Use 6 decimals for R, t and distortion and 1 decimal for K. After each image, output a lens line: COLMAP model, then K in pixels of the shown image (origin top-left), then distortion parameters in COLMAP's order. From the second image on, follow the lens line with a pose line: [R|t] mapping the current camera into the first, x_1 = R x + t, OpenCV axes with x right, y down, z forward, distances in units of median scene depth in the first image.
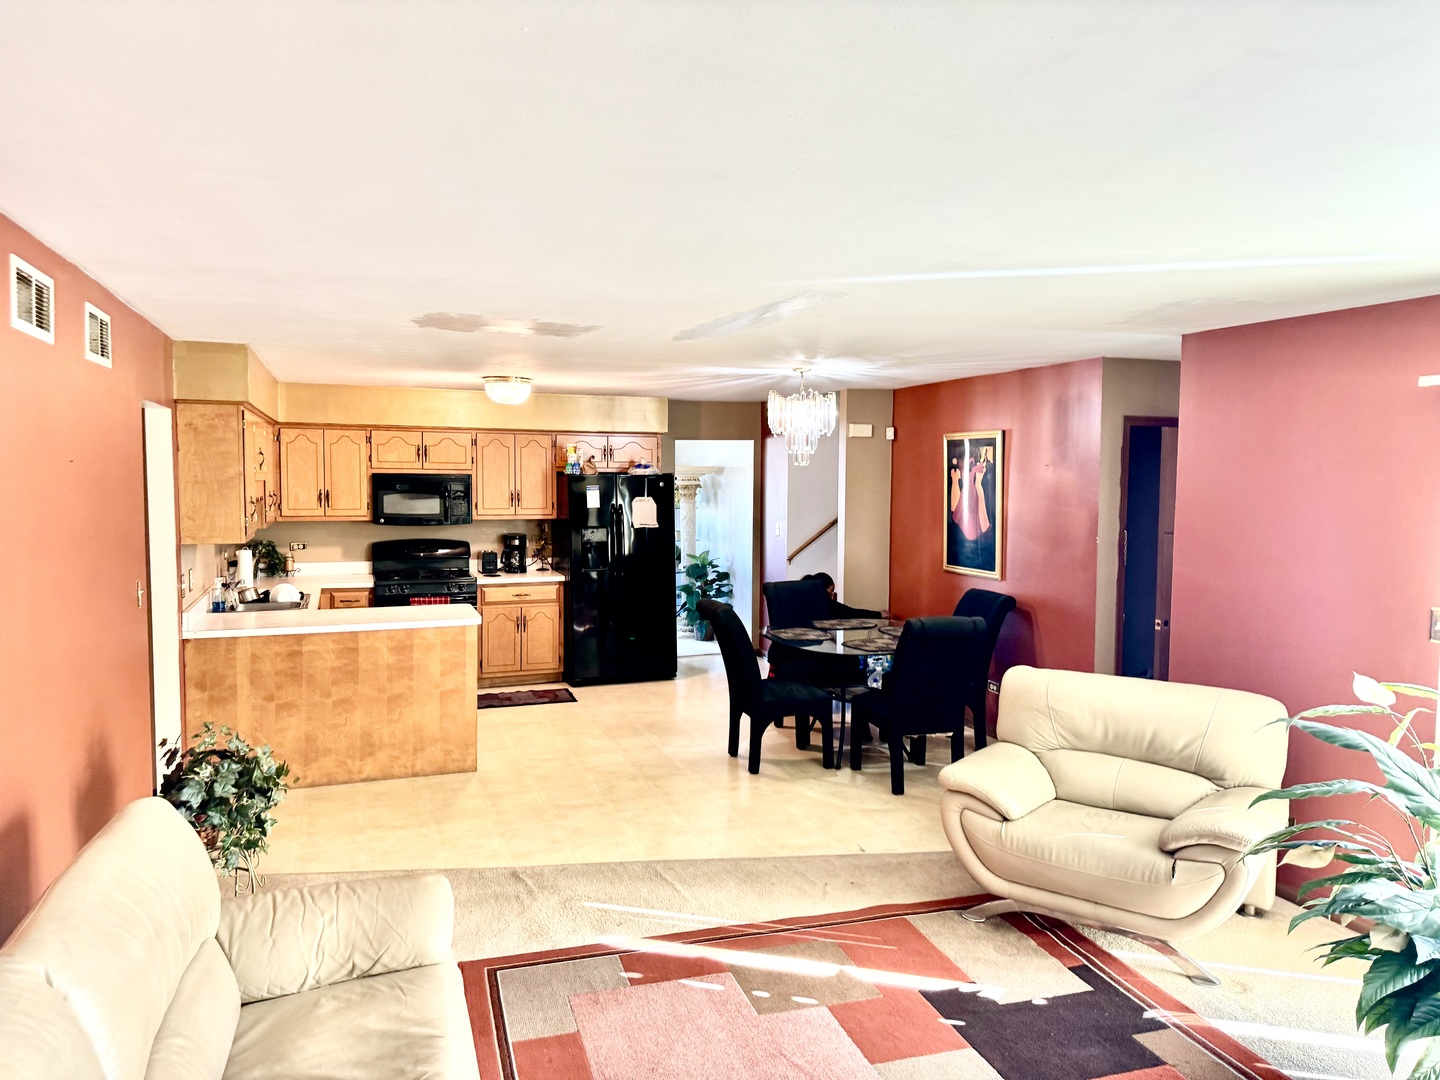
lens RADIAL K [[1021.8, 0, 720.0], [0, 1021.8, 540.0], [0, 0, 1]] dist [0.068337, -0.005233]
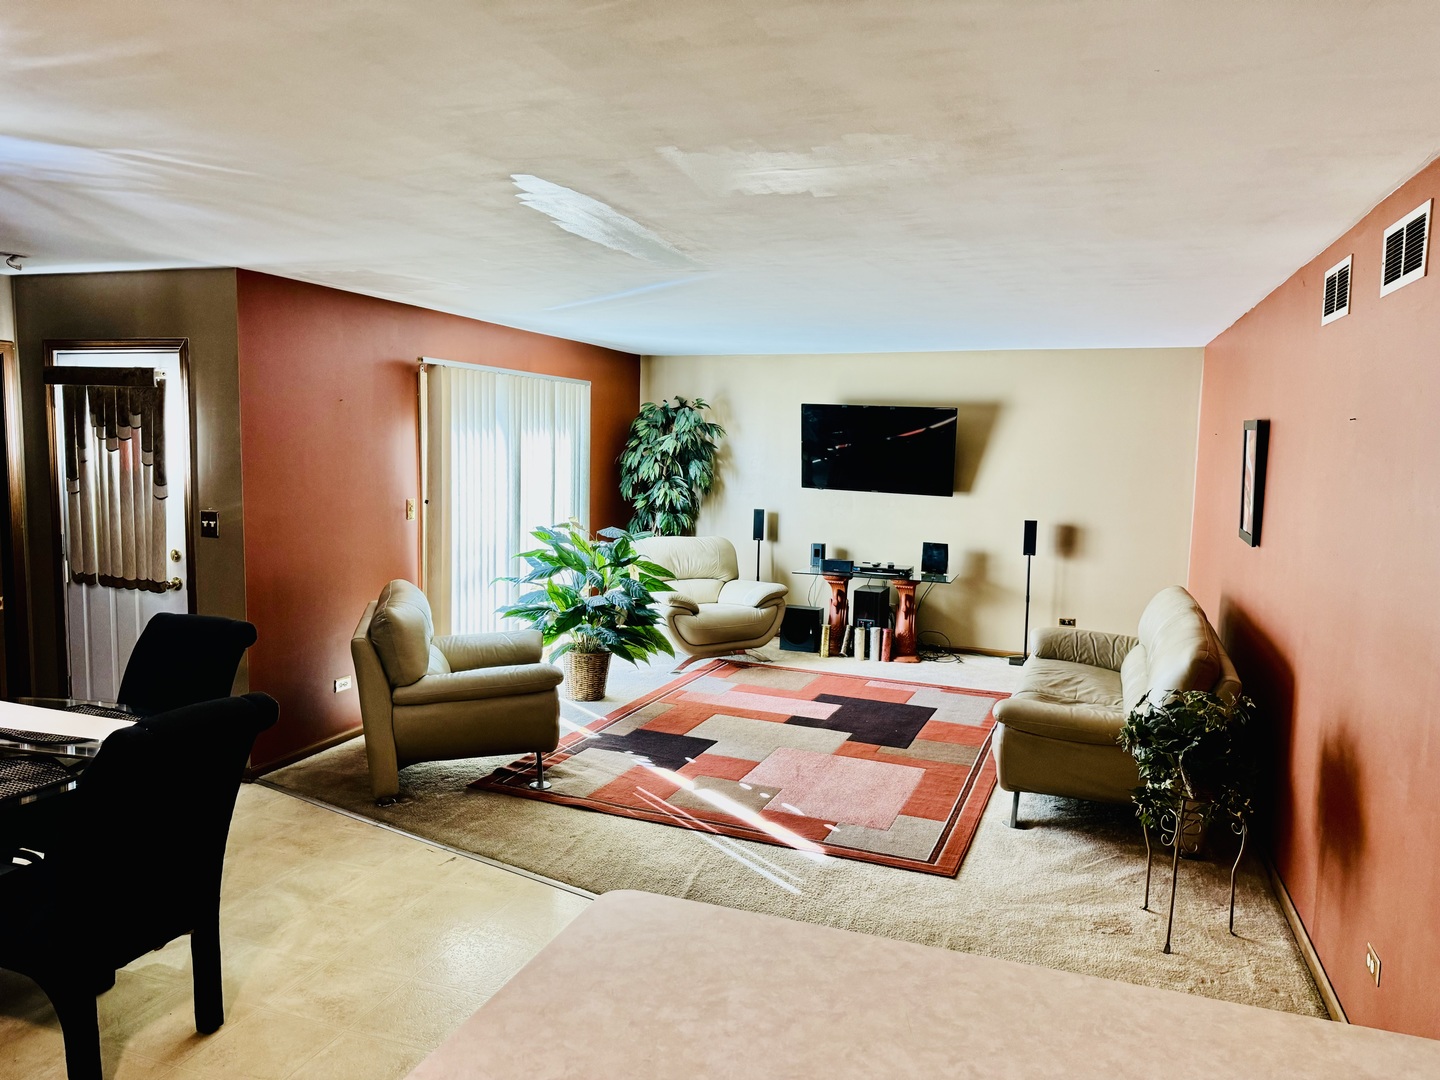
lens RADIAL K [[1021.8, 0, 720.0], [0, 1021.8, 540.0], [0, 0, 1]] dist [0.068337, -0.005233]
pose [[-0.776555, -0.077437, 0.625273, -0.729318], [0.023087, 0.988255, 0.151063, -0.107419], [-0.629626, 0.131744, -0.765646, 1.994703]]
